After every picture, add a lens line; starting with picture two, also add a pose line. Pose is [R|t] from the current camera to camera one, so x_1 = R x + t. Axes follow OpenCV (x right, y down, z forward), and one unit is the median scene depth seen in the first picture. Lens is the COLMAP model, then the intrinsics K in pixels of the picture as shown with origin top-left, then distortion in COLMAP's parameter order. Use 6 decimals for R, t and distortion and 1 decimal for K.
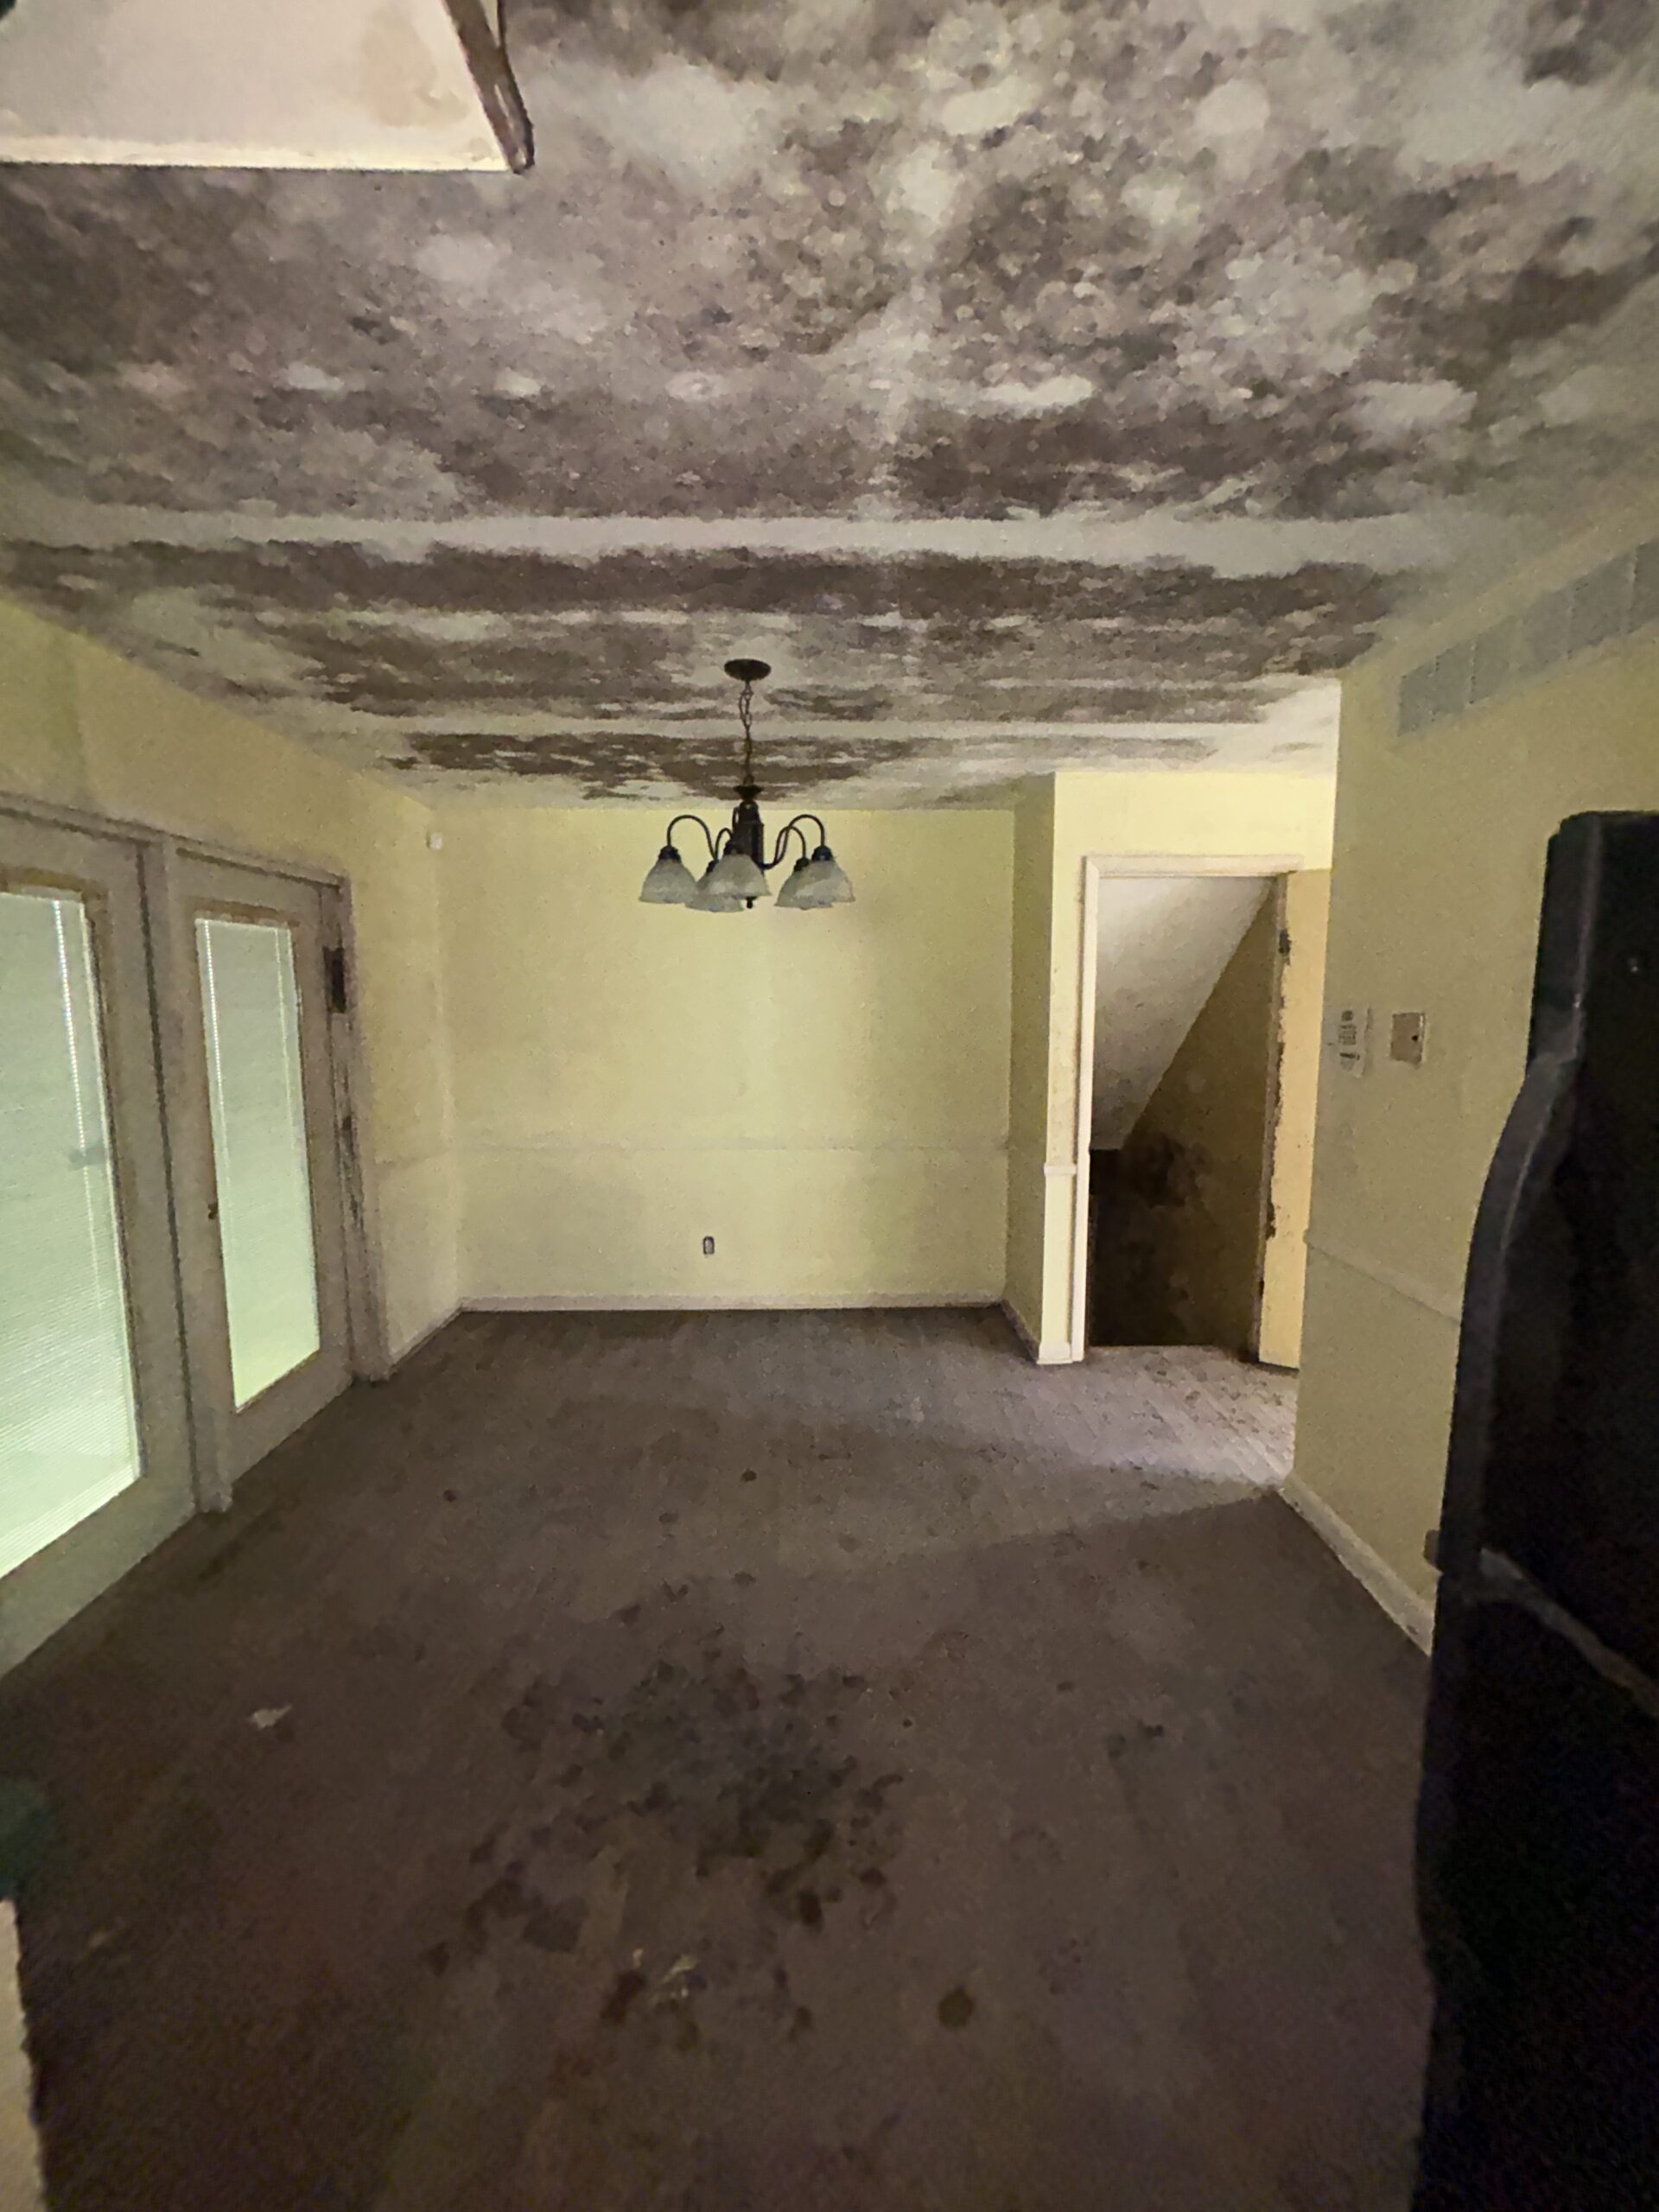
lens RADIAL K [[909.4, 0, 832.1], [0, 909.4, 1107.6], [0, 0, 1]] dist [0.002378, -0.000239]
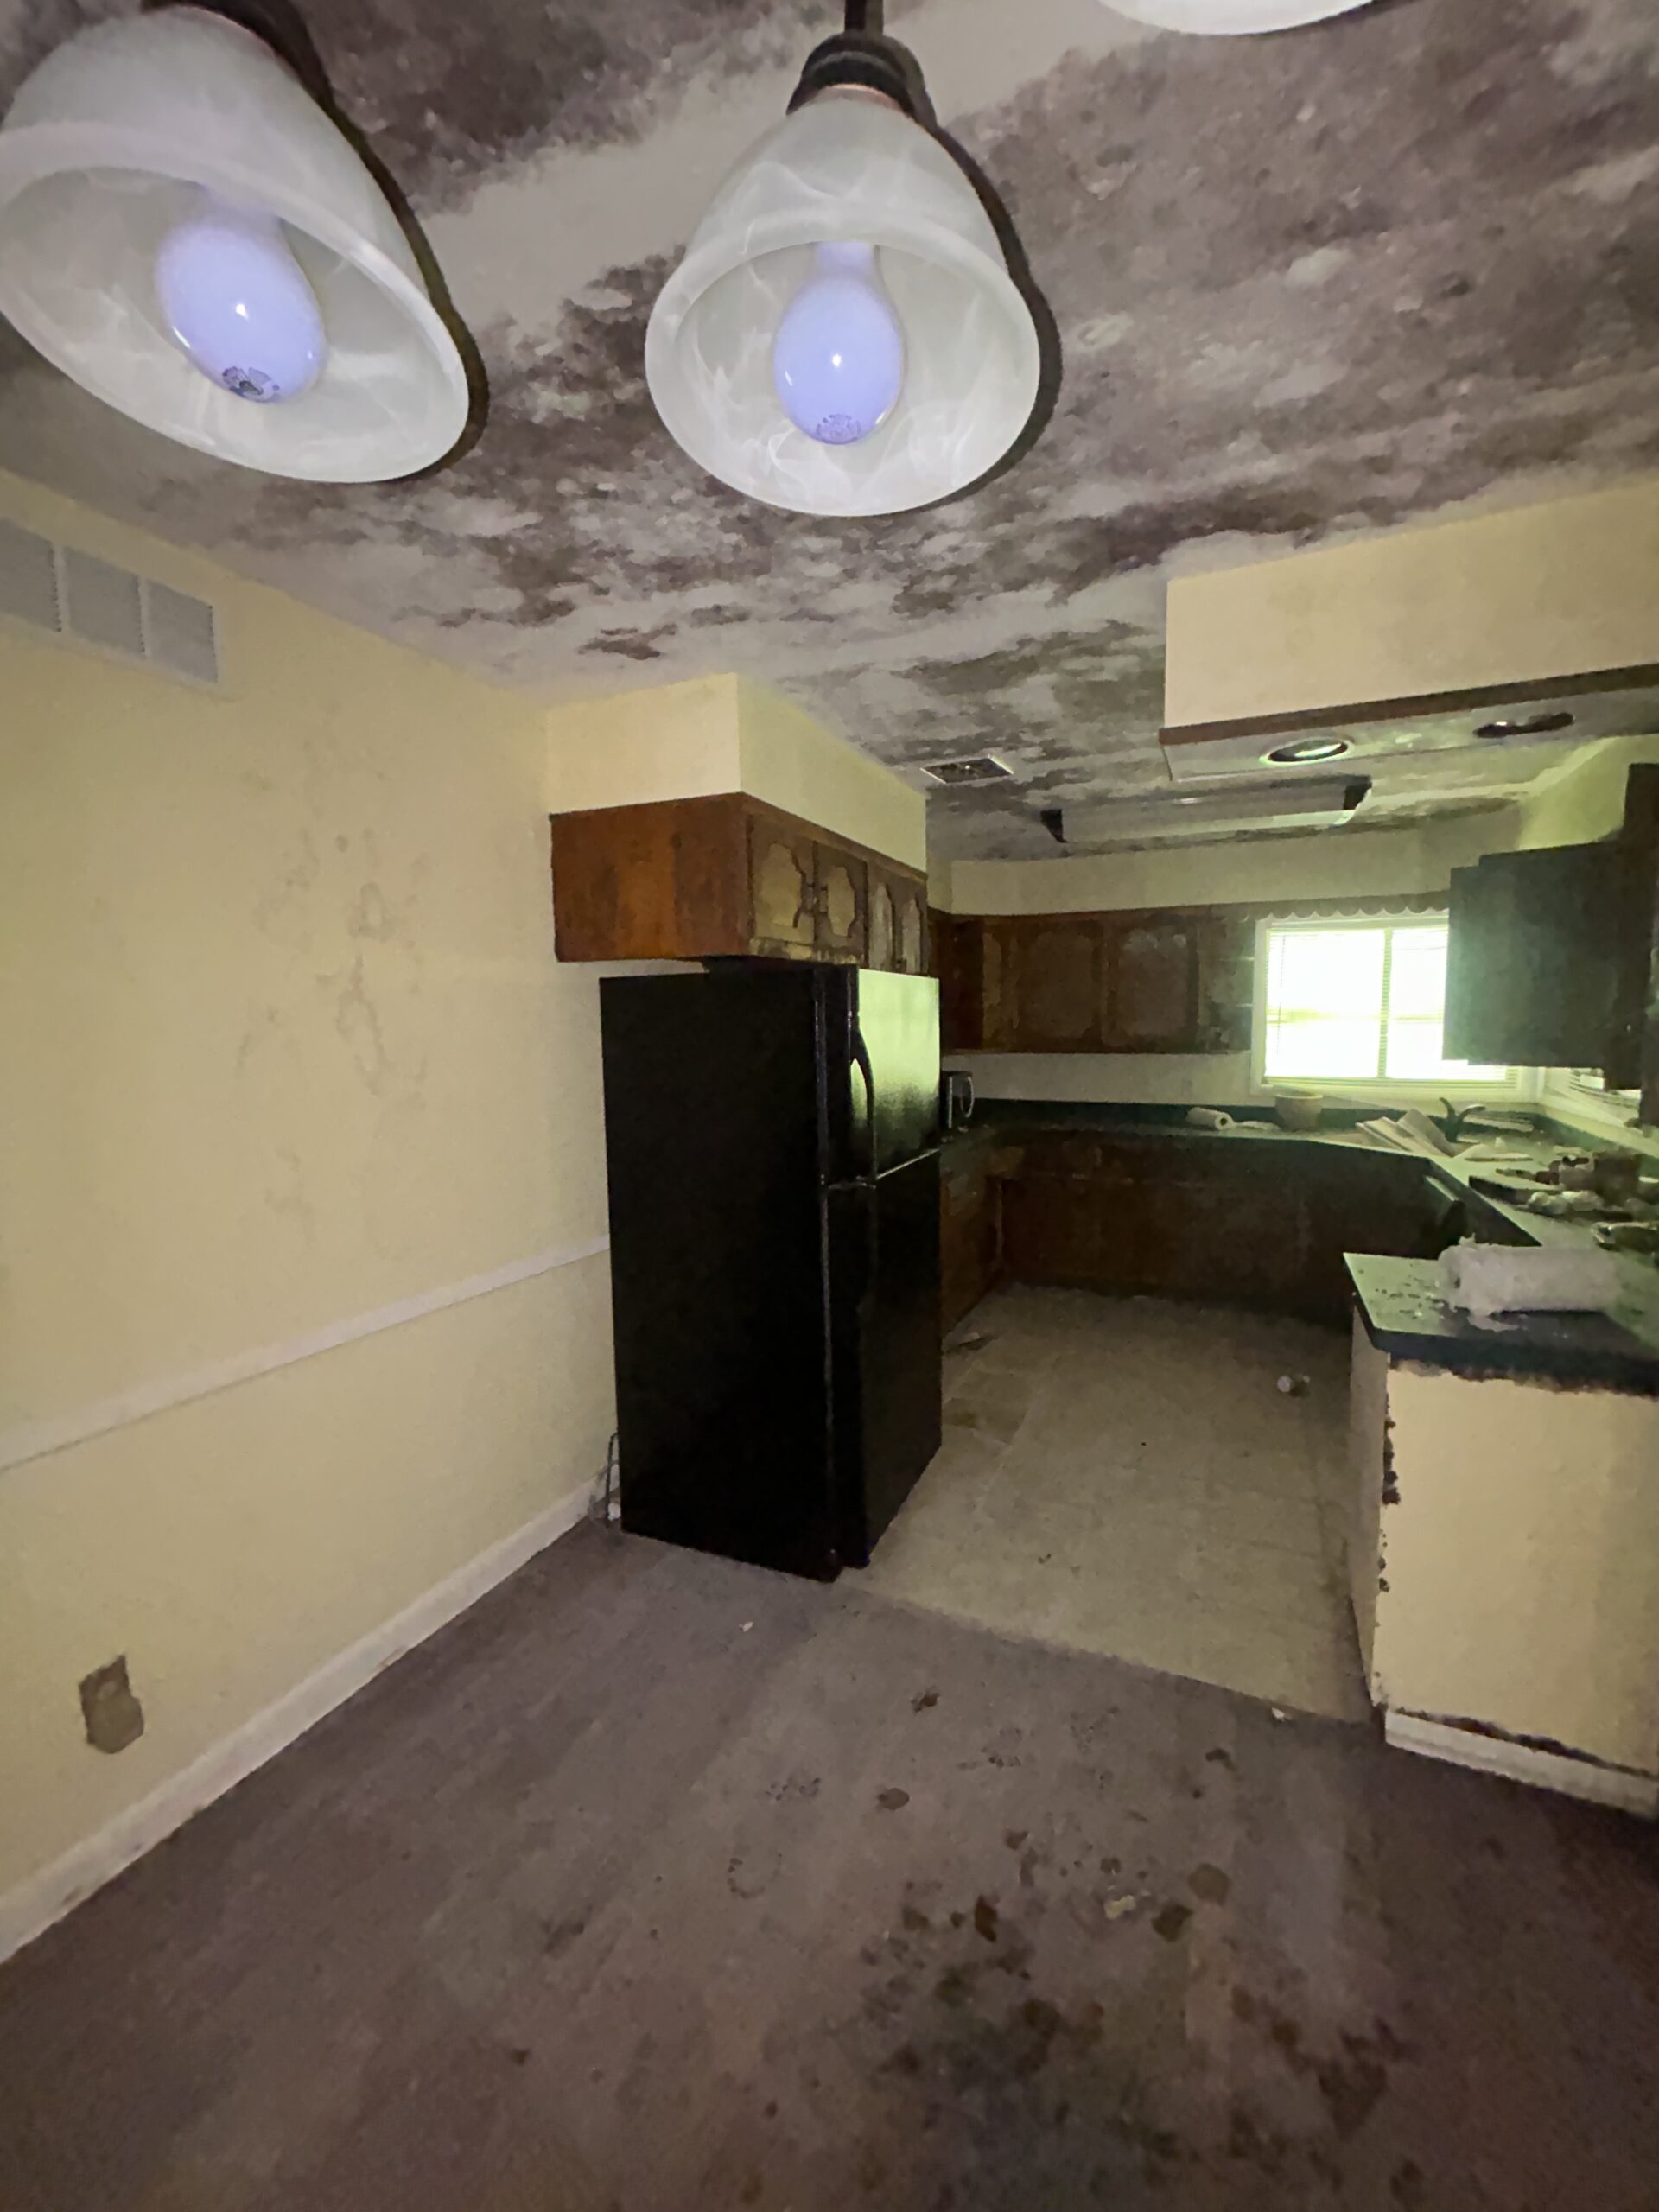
lens RADIAL K [[909.4, 0, 835.6], [0, 909.4, 1108.6], [0, 0, 1]] dist [0.002378, -0.000239]
pose [[-0.906741, -0.029526, 0.420654, -0.298829], [0.063665, 0.976526, 0.205776, -0.225821], [-0.416855, 0.213366, -0.883576, 1.952175]]
